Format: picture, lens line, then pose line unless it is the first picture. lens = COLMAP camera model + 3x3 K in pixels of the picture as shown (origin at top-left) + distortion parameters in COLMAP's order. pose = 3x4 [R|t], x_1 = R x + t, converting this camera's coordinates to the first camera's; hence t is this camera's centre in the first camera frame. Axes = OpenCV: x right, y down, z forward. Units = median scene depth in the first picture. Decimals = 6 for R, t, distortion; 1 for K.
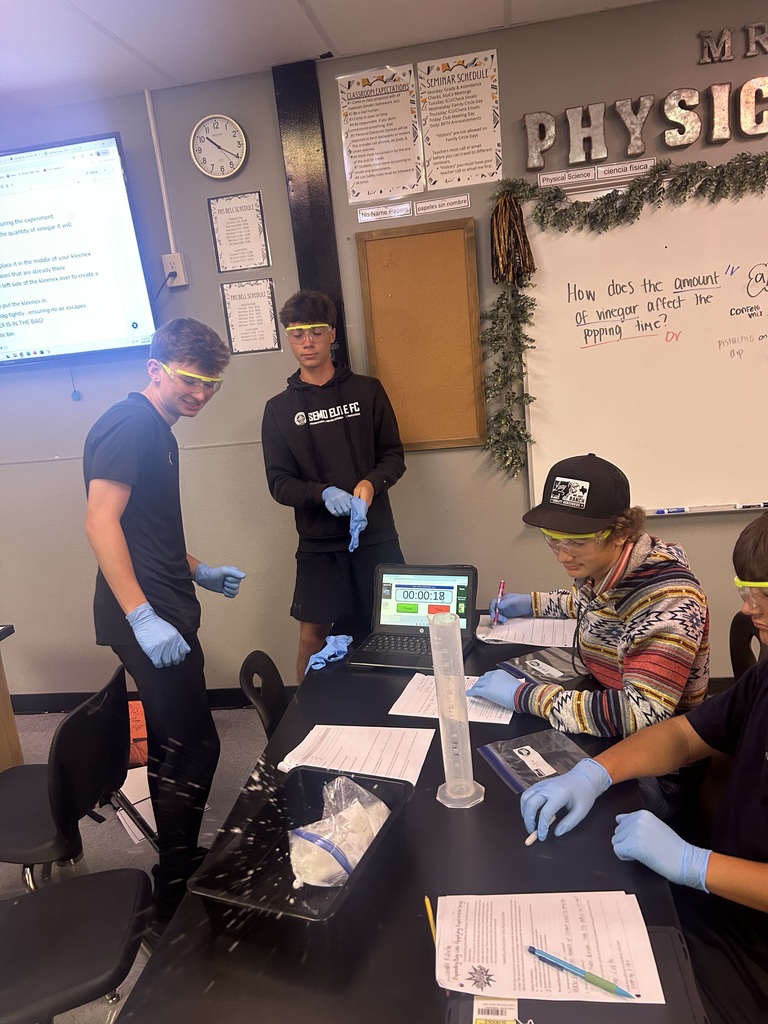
lens RADIAL K [[774.6, 0, 368.5], [0, 774.6, 530.6], [0, 0, 1]] dist [0.038388, -0.030323]
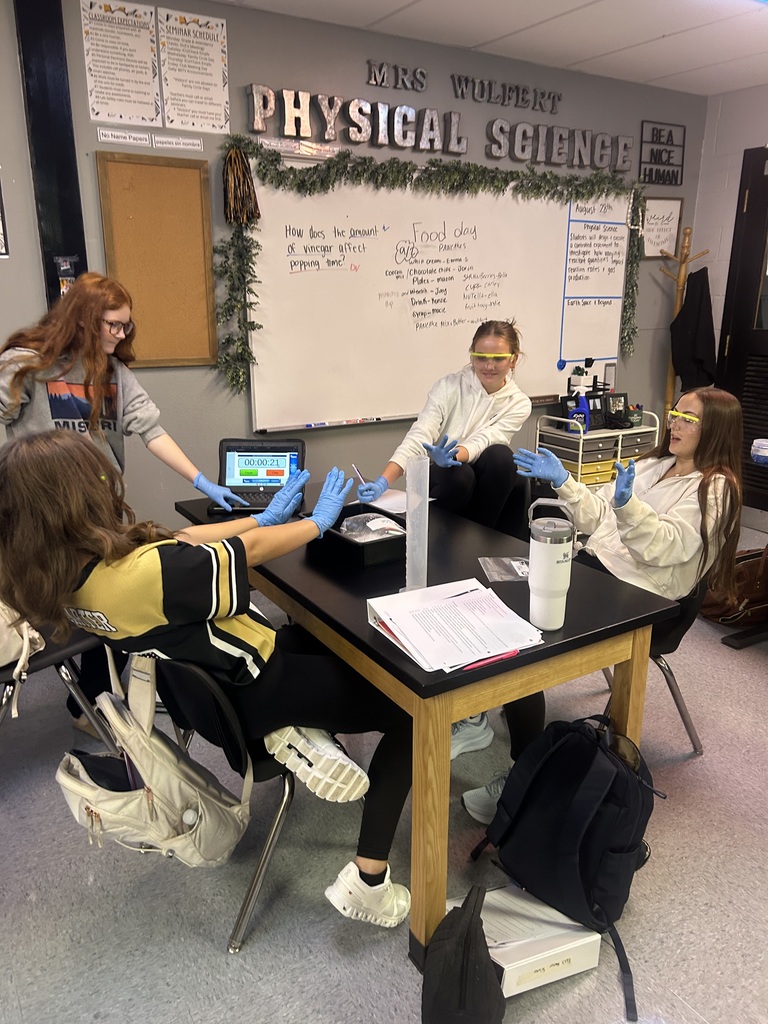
lens RADIAL K [[774.6, 0, 385.2], [0, 774.6, 525.1], [0, 0, 1]] dist [0.038388, -0.030323]
pose [[0.756867, -0.087766, 0.647649, -0.472504], [0.071575, 0.996113, 0.051342, 0.094927], [-0.649638, 0.007497, 0.760207, -0.042097]]
